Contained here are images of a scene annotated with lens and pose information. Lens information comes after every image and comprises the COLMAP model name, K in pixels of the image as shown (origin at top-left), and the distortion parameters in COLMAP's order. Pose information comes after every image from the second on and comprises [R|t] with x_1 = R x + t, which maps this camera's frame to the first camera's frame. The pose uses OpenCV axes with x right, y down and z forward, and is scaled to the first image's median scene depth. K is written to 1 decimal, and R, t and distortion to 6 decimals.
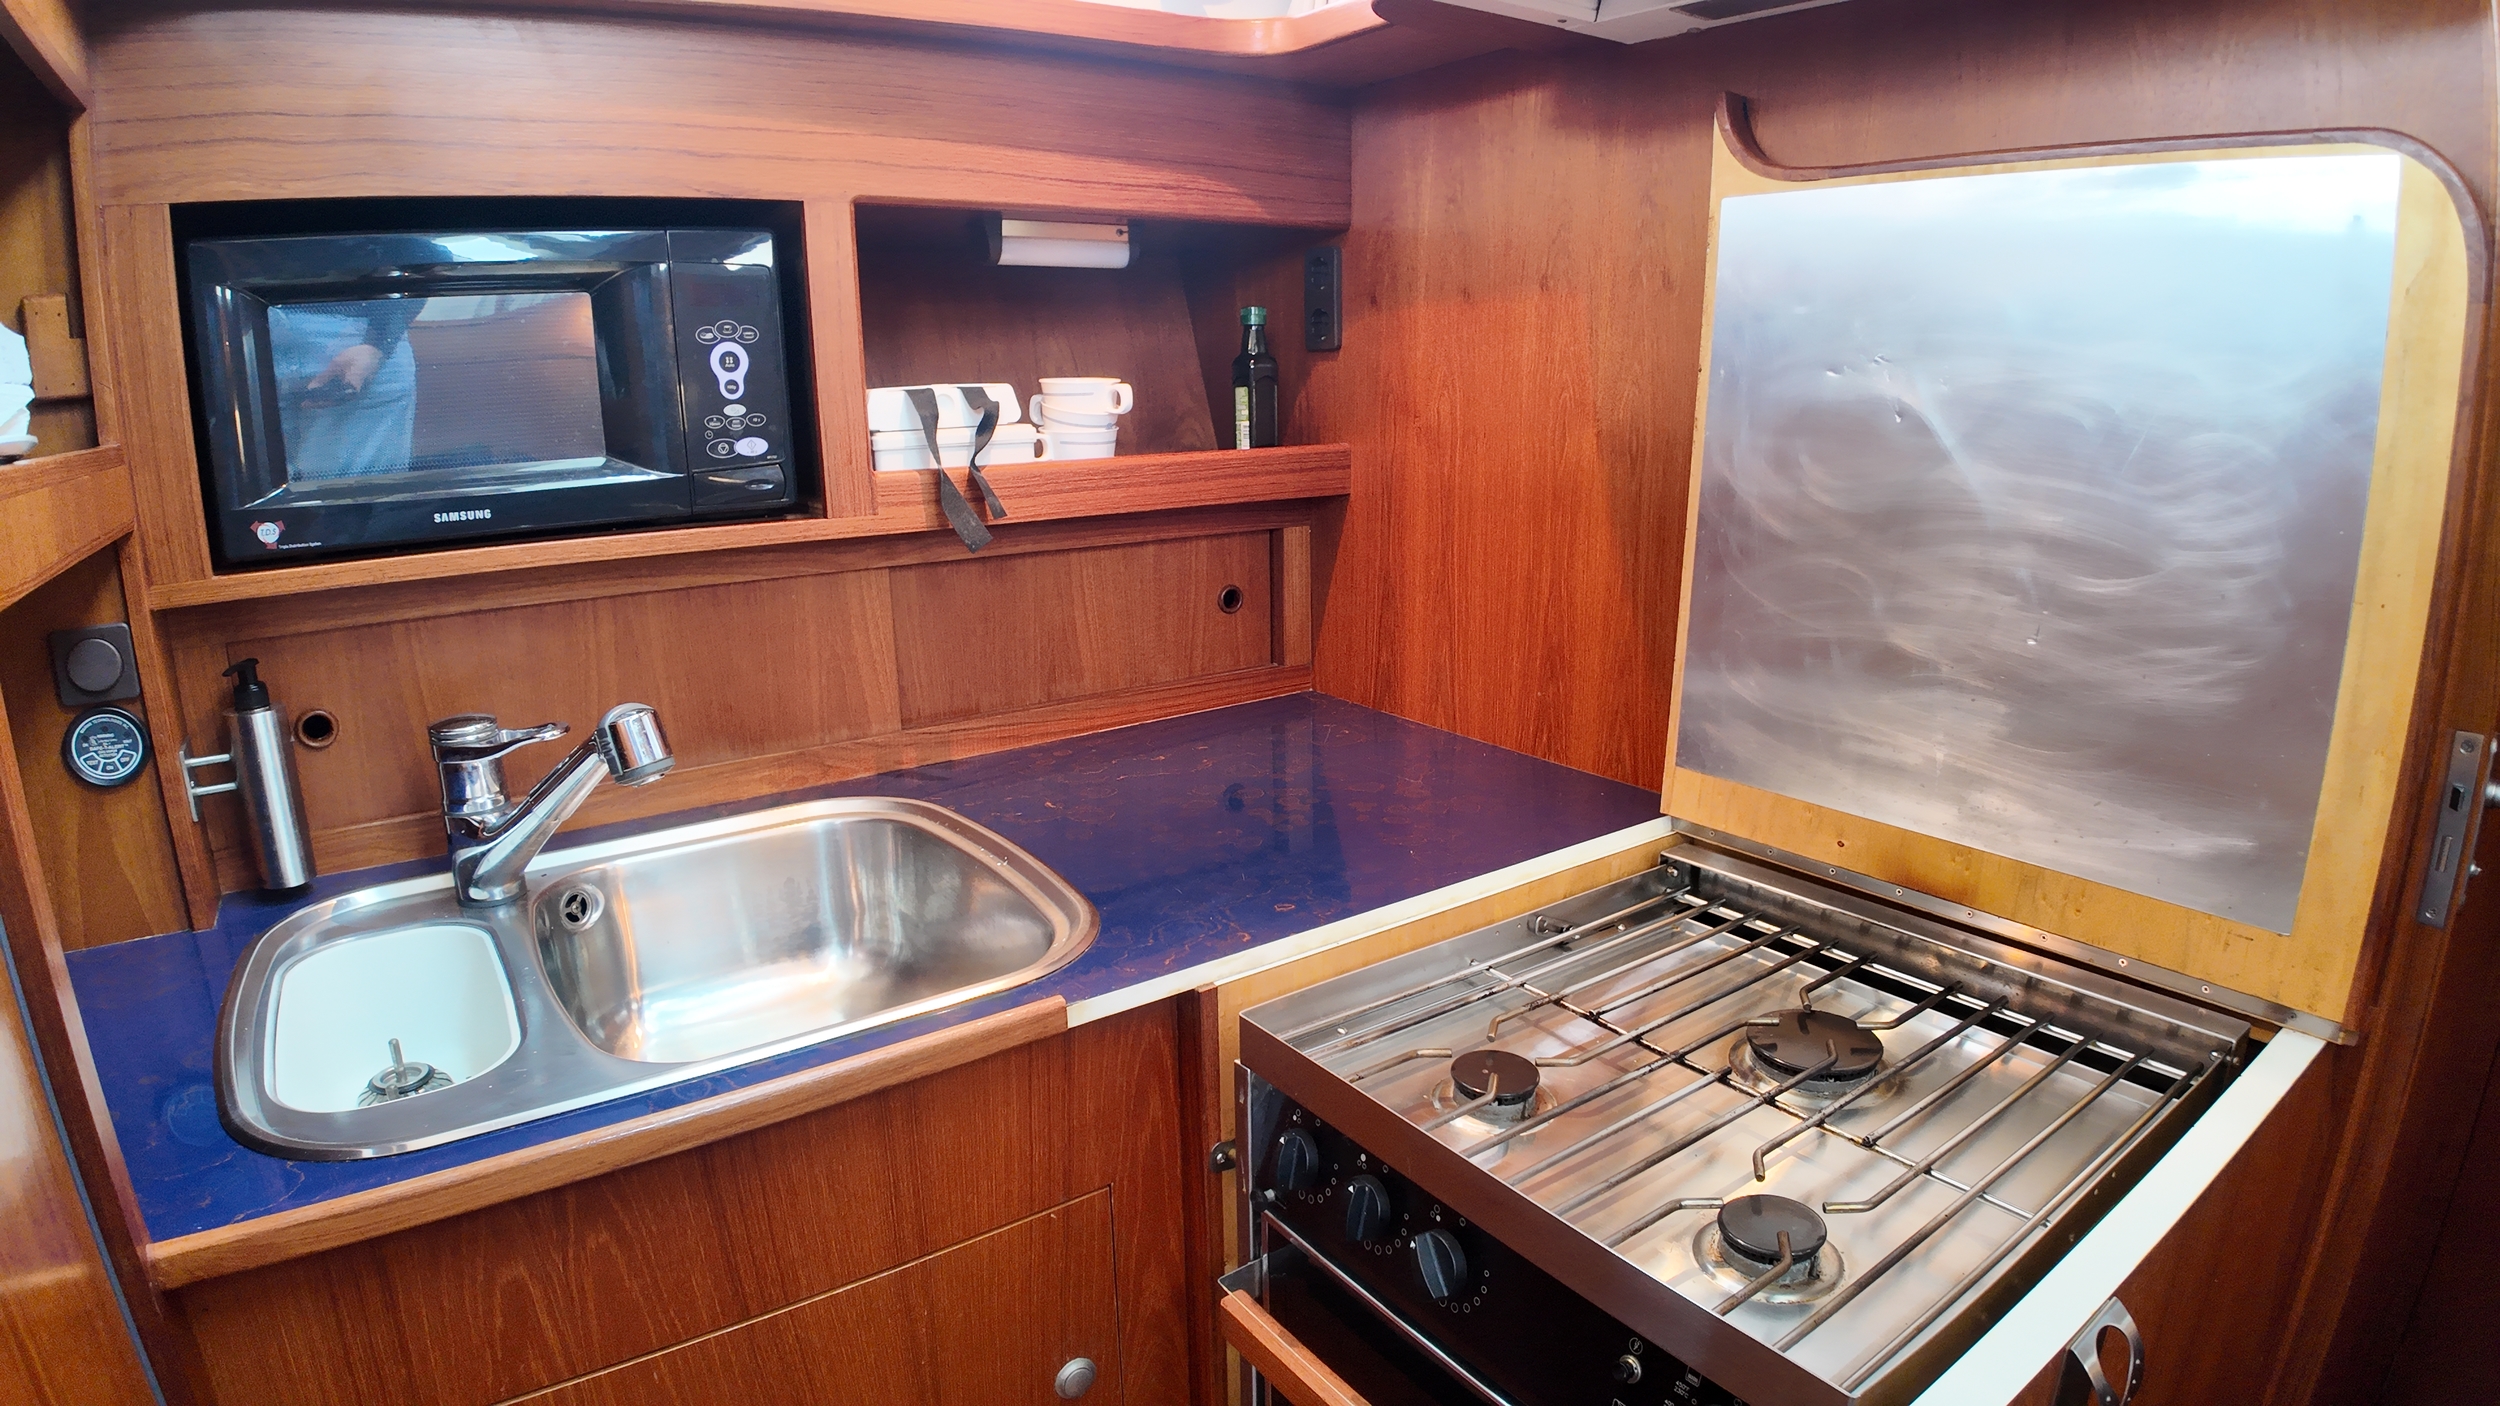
lens RADIAL K [[1336.8, 0, 1256.7], [0, 1336.8, 709.3], [0, 0, 1]] dist [-0.098044, -0.011663]
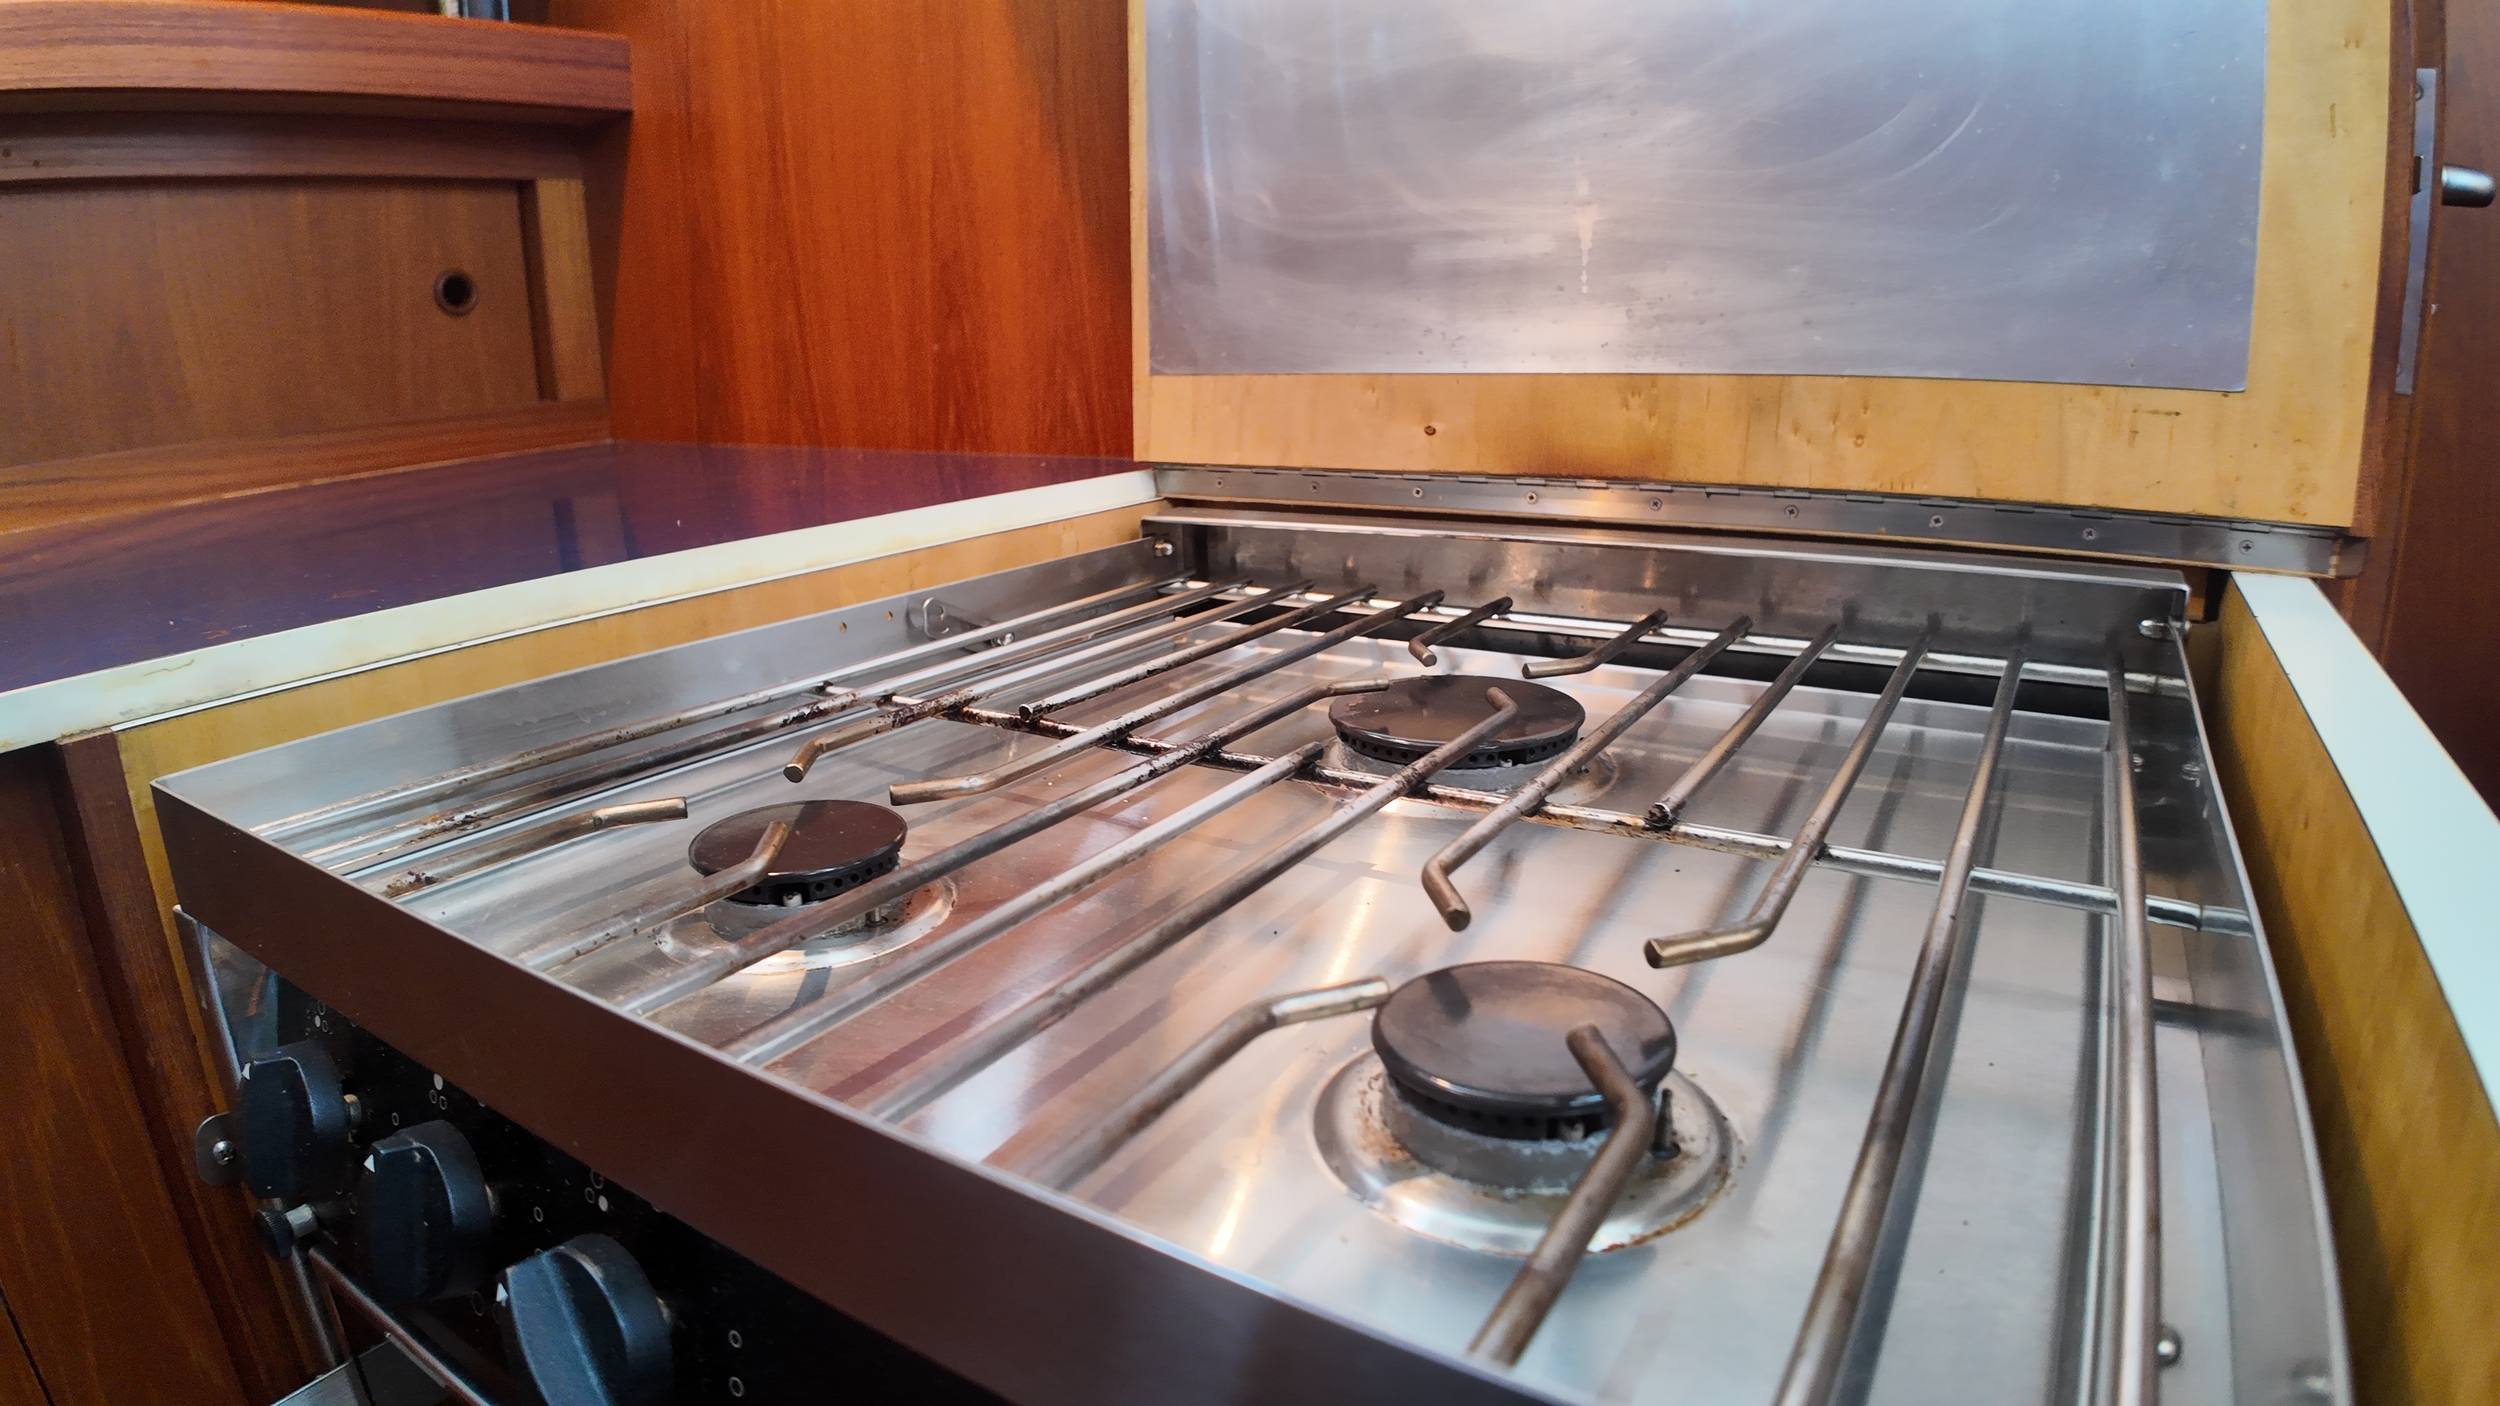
lens RADIAL K [[1336.8, 0, 1272.8], [0, 1336.8, 696.3], [0, 0, 1]] dist [-0.098044, -0.011663]
pose [[0.922214, -0.104310, 0.372345, 0.129046], [0.101927, 0.994448, 0.026137, 0.180166], [-0.373004, 0.013848, 0.927726, 0.424017]]
